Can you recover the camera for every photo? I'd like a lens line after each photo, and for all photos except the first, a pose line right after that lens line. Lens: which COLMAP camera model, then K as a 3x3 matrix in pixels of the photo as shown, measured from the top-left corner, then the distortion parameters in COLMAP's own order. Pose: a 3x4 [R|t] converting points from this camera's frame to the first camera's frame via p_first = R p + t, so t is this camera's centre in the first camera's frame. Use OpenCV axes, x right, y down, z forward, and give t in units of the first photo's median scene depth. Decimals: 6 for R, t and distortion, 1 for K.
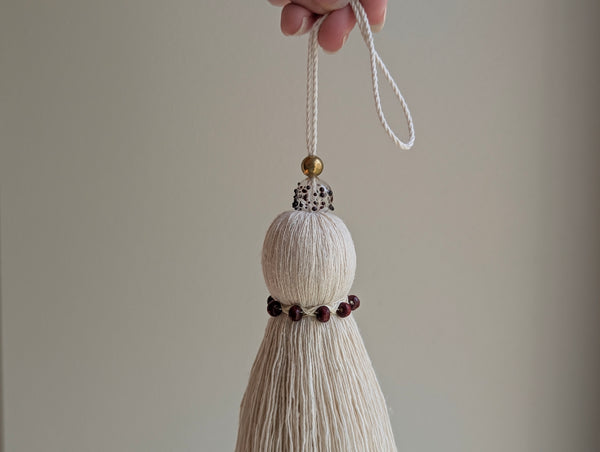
lens RADIAL K [[715.9, 0, 300.0], [0, 715.9, 226.0], [0, 0, 1]] dist [0.039496, -0.533654]
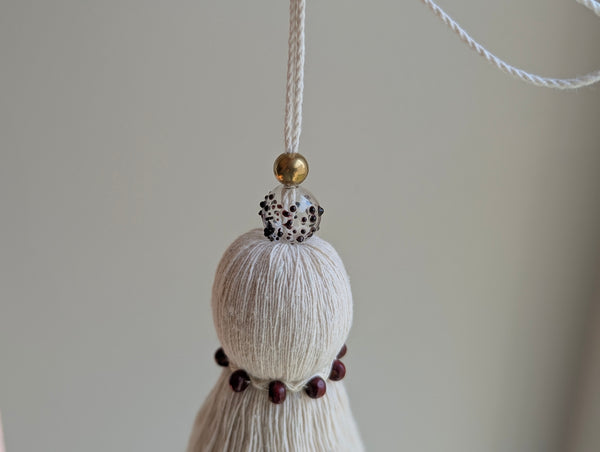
lens RADIAL K [[715.9, 0, 300.0], [0, 715.9, 226.0], [0, 0, 1]] dist [0.039496, -0.533654]
pose [[0.932395, -0.083329, 0.351705, -0.215213], [-0.025250, 0.955667, 0.293365, -0.233264], [-0.360558, -0.282412, 0.888955, 0.426165]]
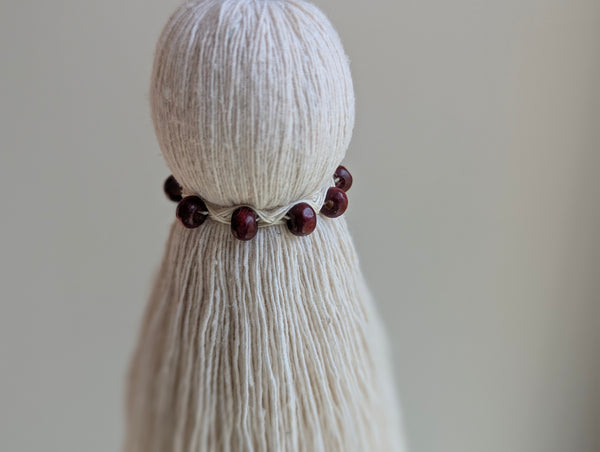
lens RADIAL K [[715.9, 0, 300.0], [0, 715.9, 226.0], [0, 0, 1]] dist [0.039496, -0.533654]
pose [[0.955786, -0.111484, 0.272111, -0.100343], [0.014608, 0.942208, 0.334711, -0.034527], [-0.293700, -0.315937, 0.902177, 0.562409]]
